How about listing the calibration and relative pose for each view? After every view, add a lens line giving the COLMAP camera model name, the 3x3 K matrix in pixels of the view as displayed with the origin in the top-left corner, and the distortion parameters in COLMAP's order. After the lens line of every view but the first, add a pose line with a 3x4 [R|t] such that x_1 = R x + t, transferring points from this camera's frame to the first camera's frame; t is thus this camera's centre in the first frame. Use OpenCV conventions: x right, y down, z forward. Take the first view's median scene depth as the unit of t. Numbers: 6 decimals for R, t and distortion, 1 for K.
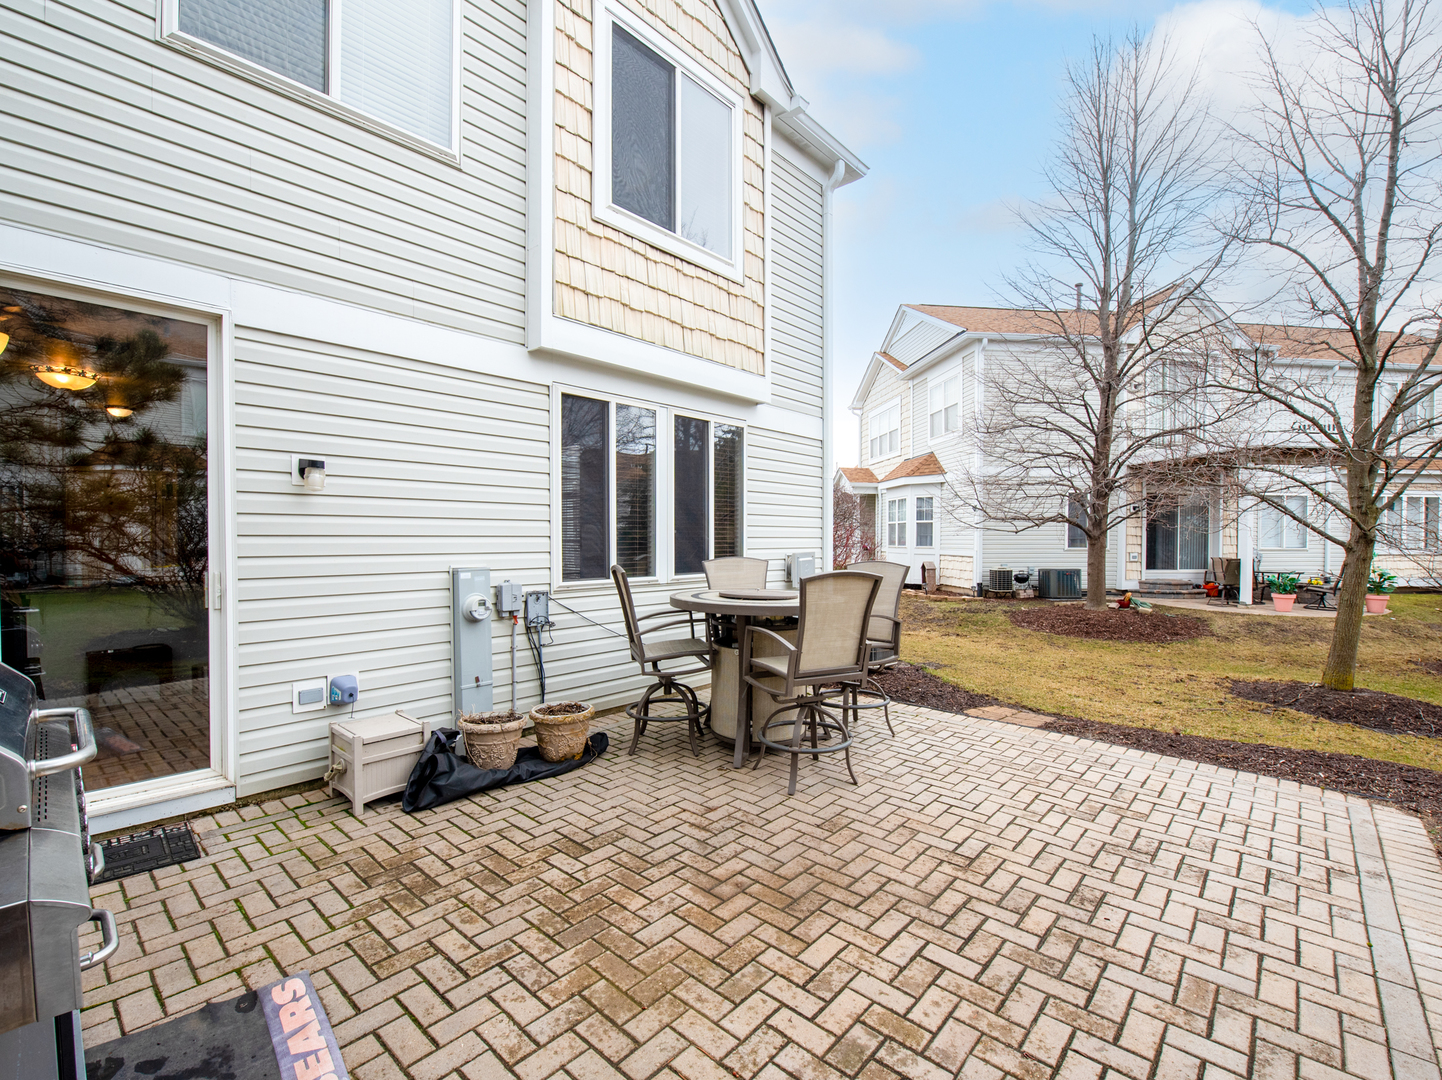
lens RADIAL K [[645.0, 0, 718.2], [0, 645.0, 539.9], [0, 0, 1]] dist [-0.018834, -0.000127]
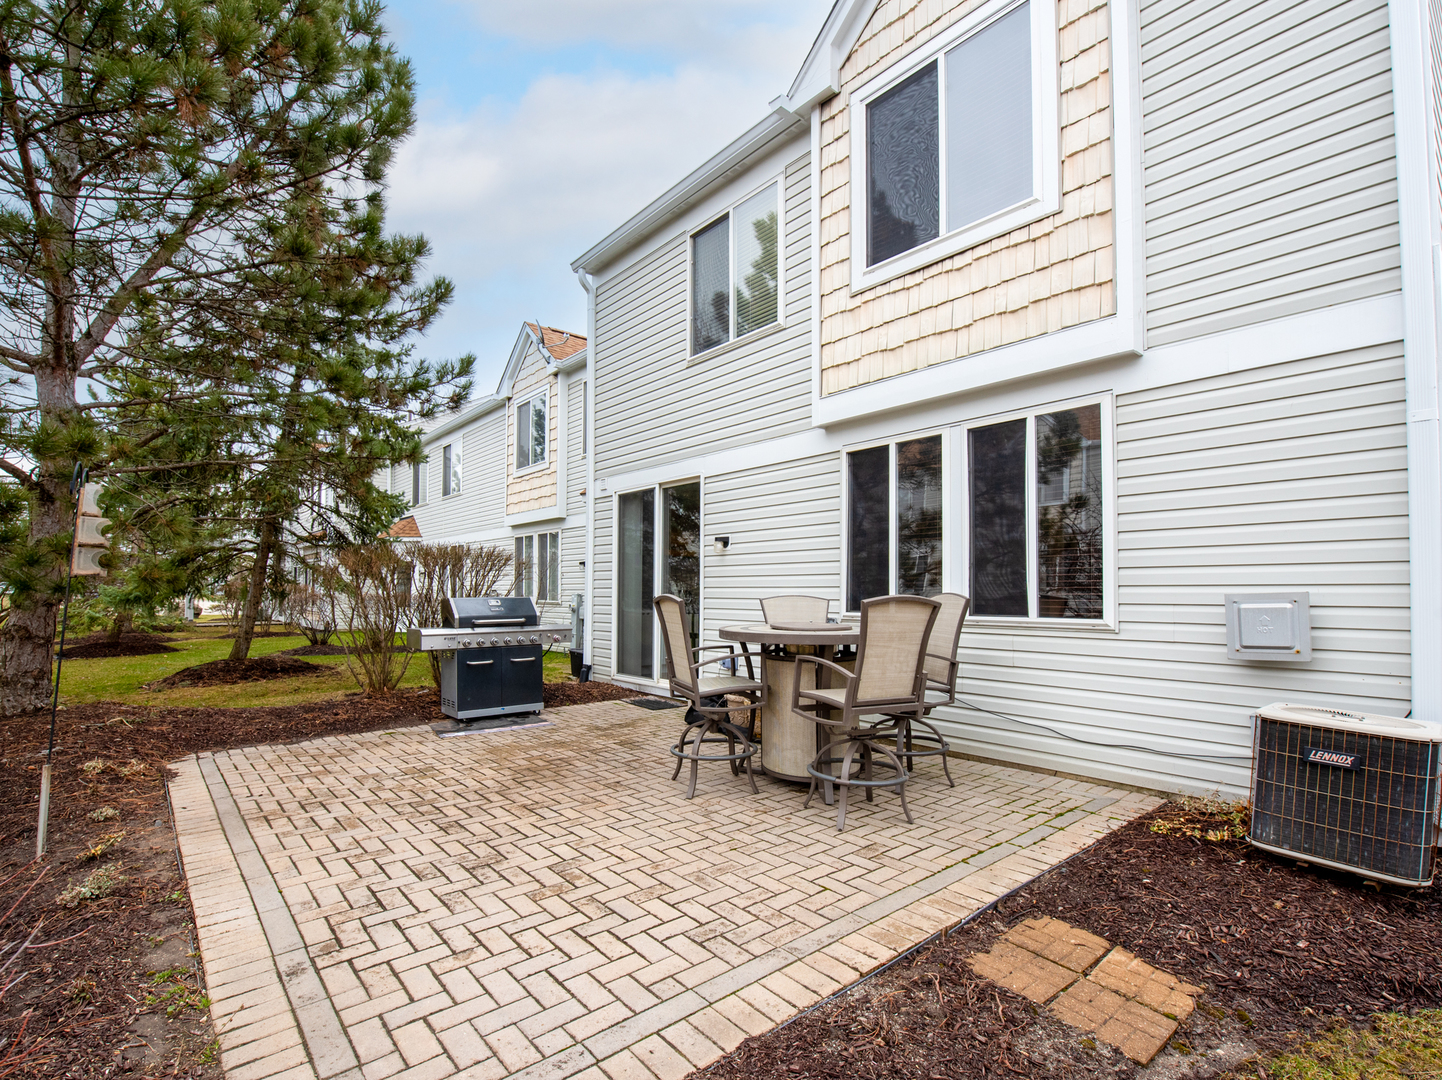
lens RADIAL K [[697.3, 0, 718.3], [0, 697.3, 572.7], [0, 0, 1]] dist [-0.001669, -0.000236]
pose [[-0.129760, -0.033198, -0.990989, 1.687925], [-0.008325, 0.999441, -0.032391, 0.056513], [0.991510, 0.004047, -0.129964, 1.487375]]
